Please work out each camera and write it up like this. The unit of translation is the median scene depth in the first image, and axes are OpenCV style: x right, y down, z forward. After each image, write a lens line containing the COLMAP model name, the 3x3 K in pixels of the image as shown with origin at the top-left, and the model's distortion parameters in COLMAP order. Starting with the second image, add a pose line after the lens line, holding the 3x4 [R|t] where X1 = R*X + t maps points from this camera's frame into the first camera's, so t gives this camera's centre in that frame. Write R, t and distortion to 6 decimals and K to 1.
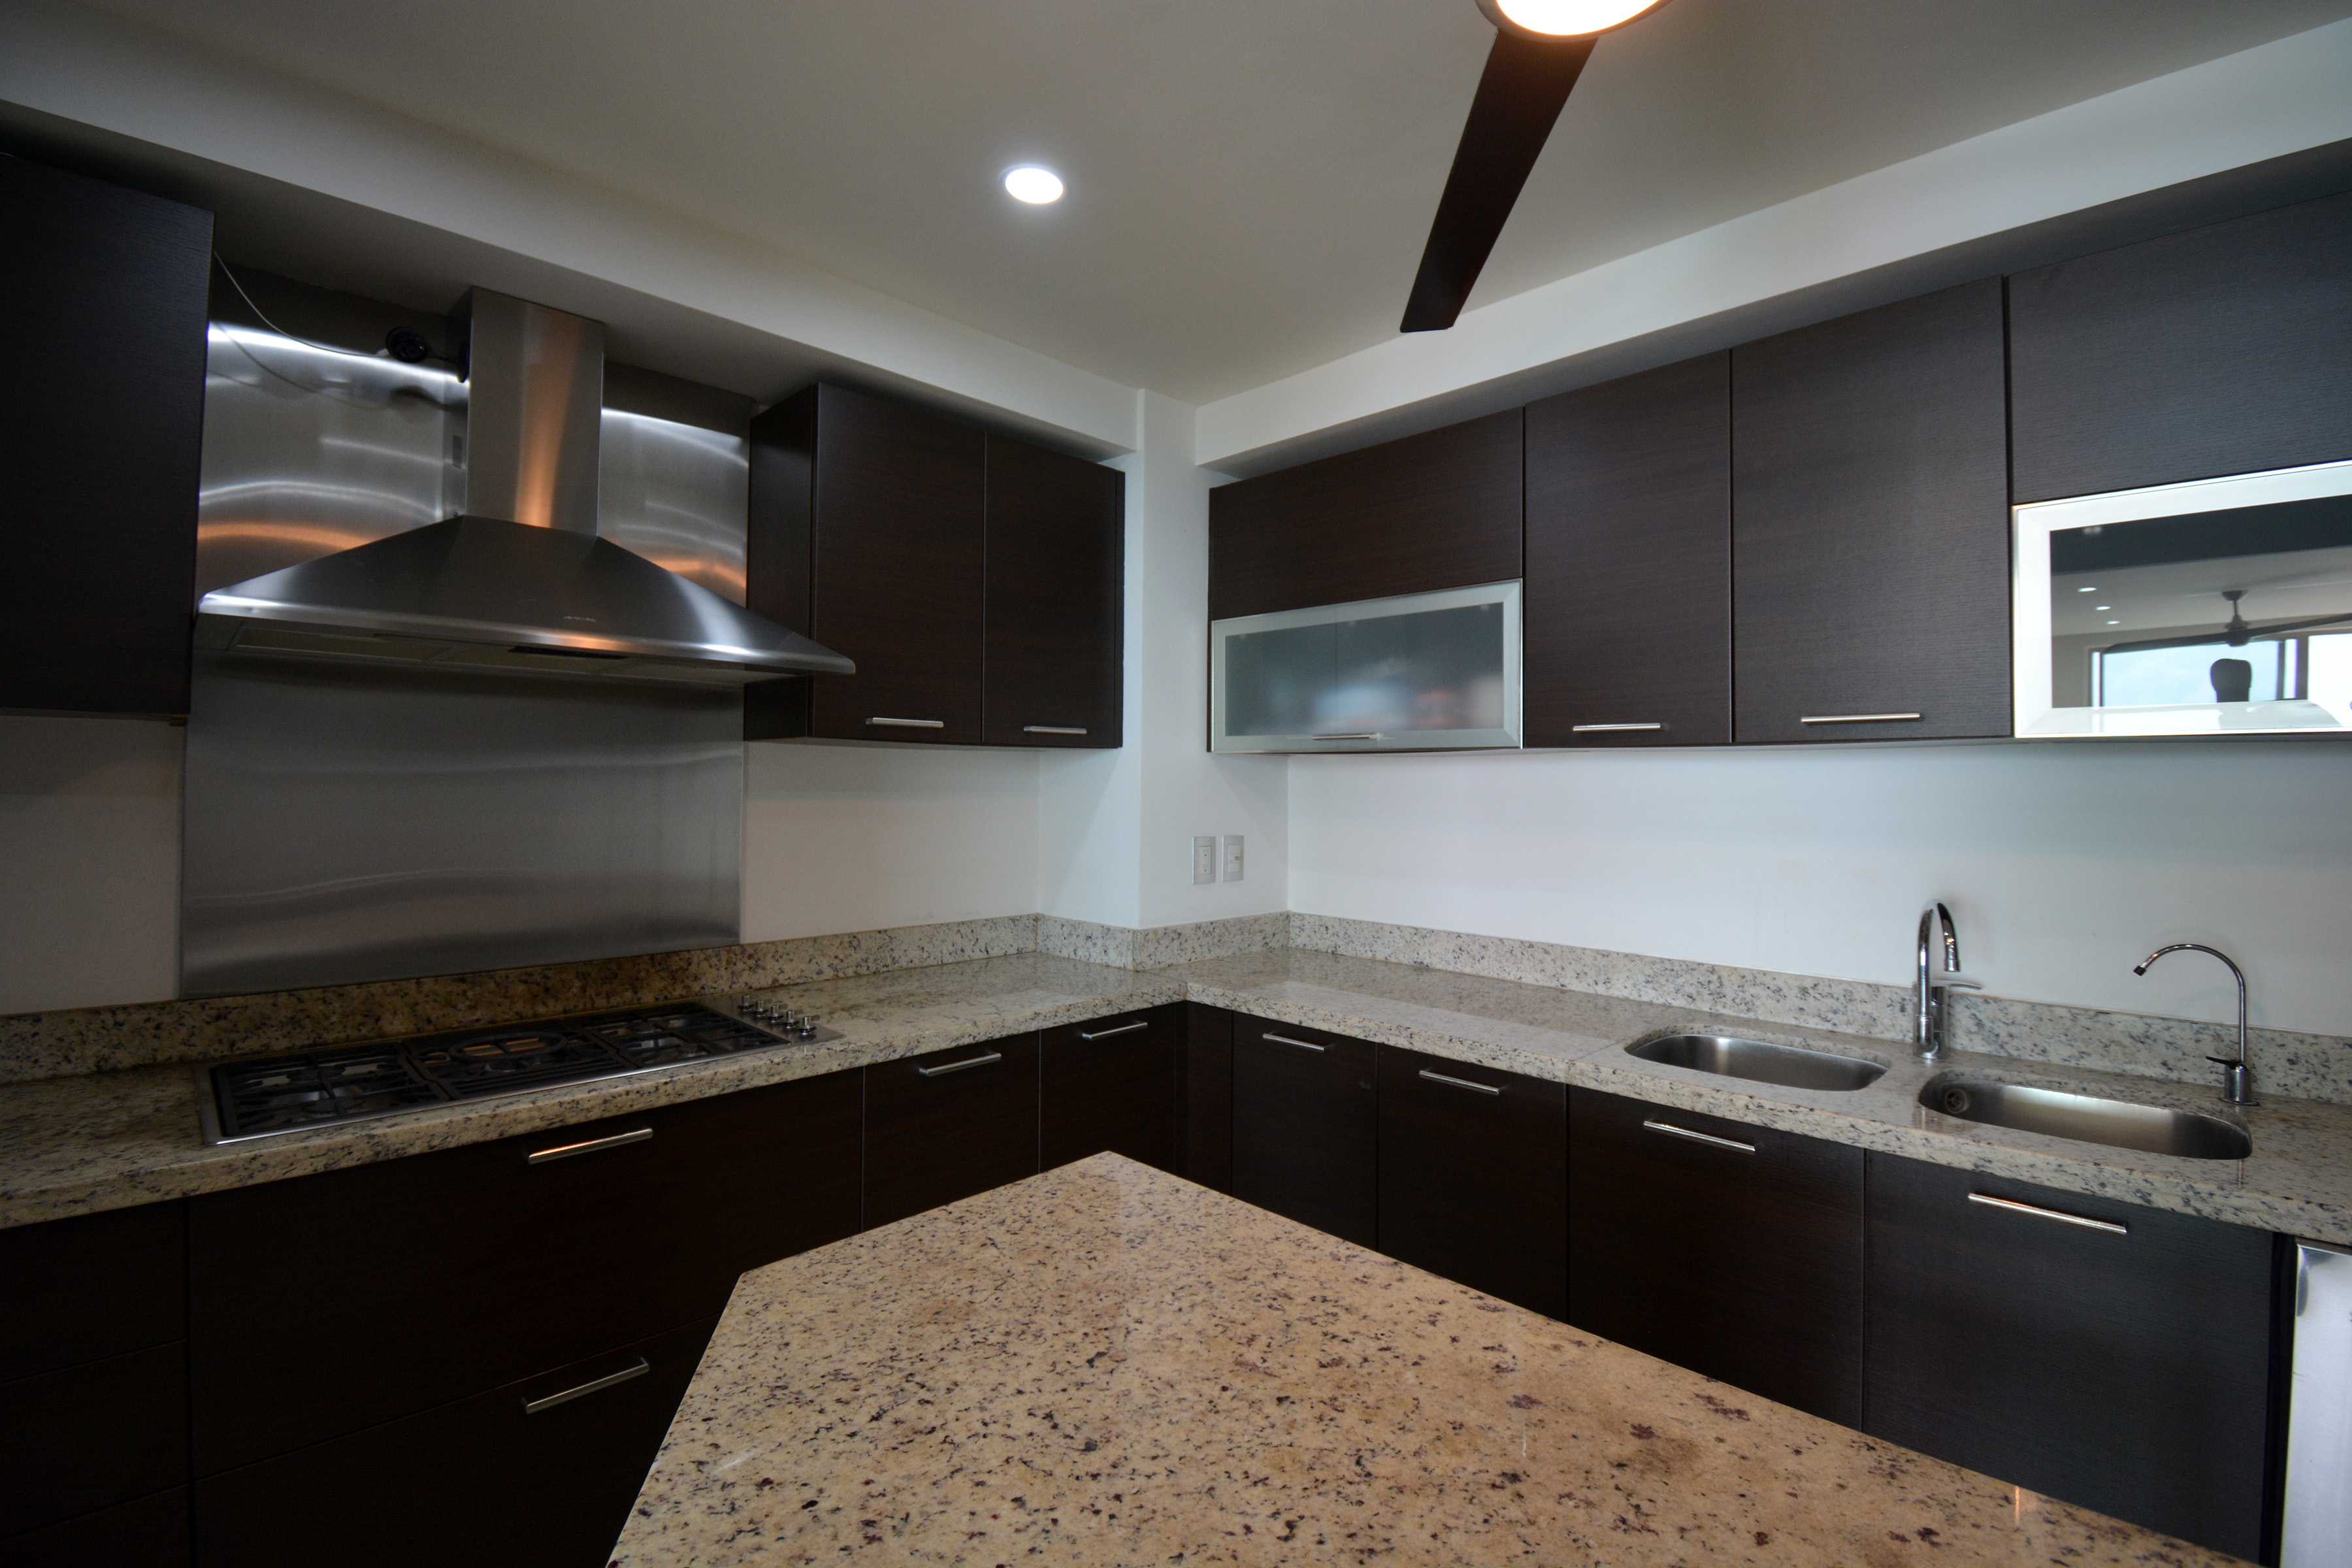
lens RADIAL K [[1033.7, 0, 1199.9], [0, 1033.7, 763.8], [0, 0, 1]] dist [0.019193, -0.025703]
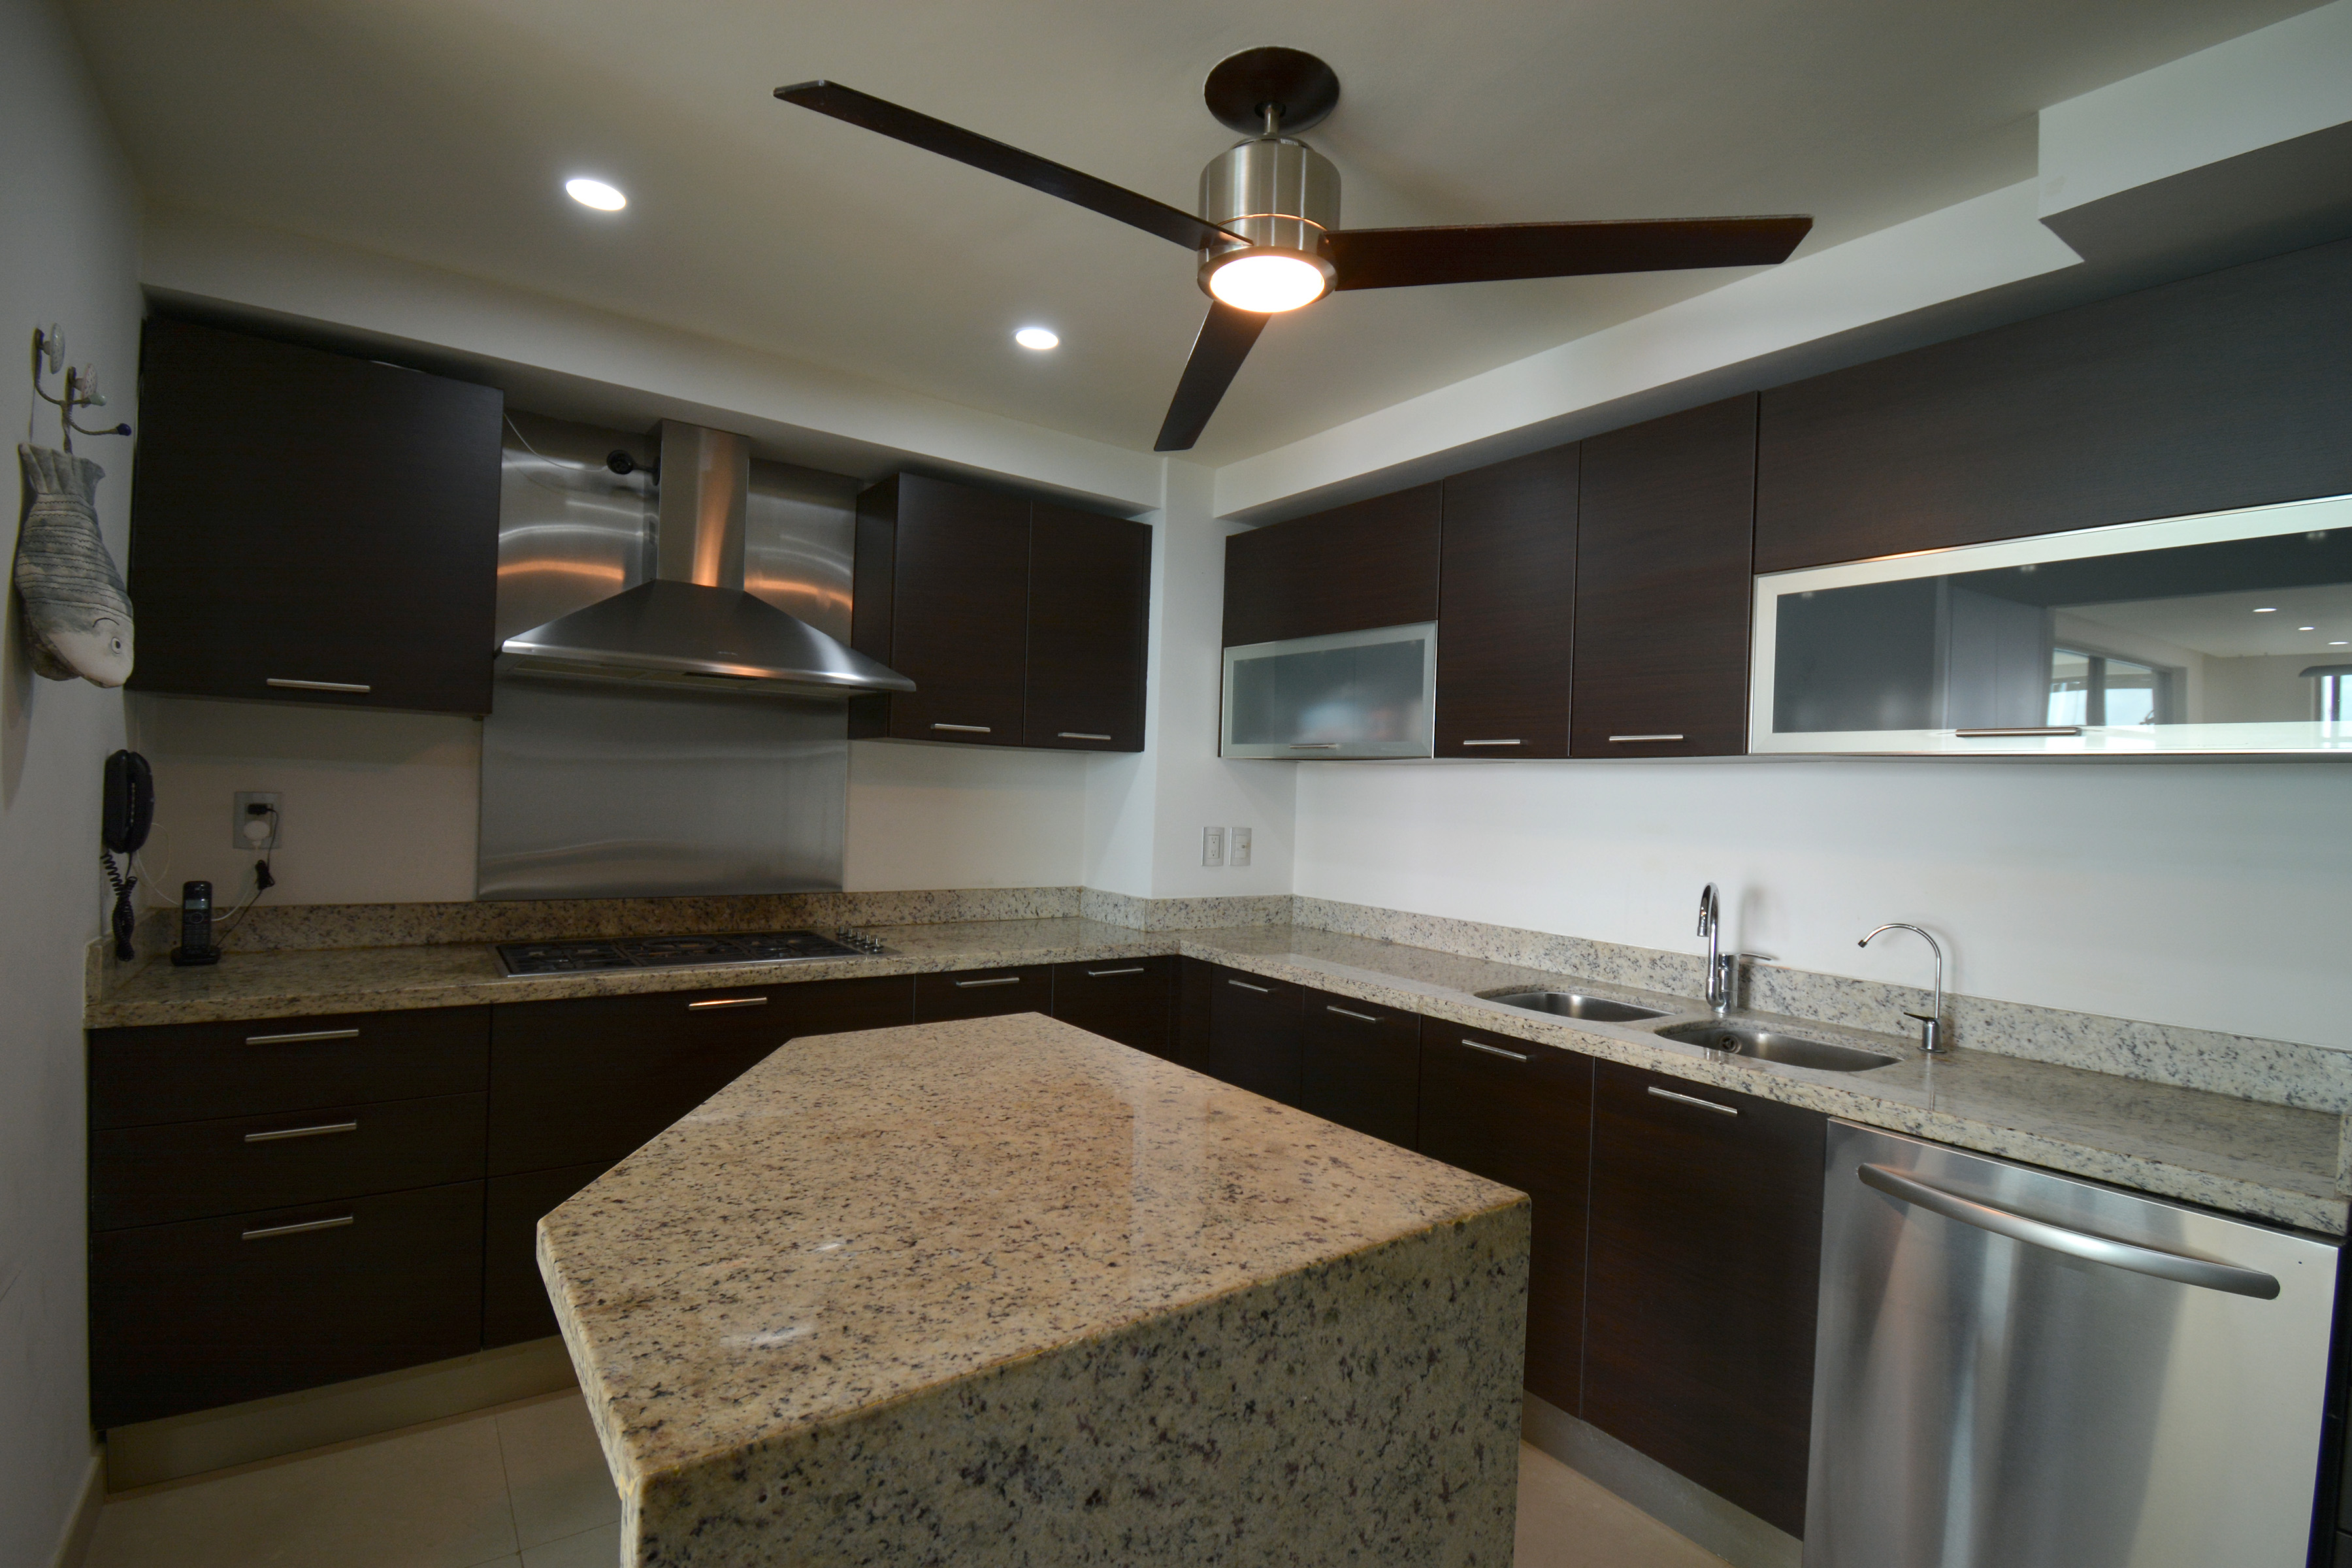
lens RADIAL K [[1065.4, 0, 1187.9], [0, 1065.4, 797.6], [0, 0, 1]] dist [0.020459, -0.022532]
pose [[0.987229, 0.028651, -0.156711, 0.406963], [-0.025205, 0.999396, 0.023929, 0.017061], [0.157302, -0.019673, 0.987355, -0.559288]]
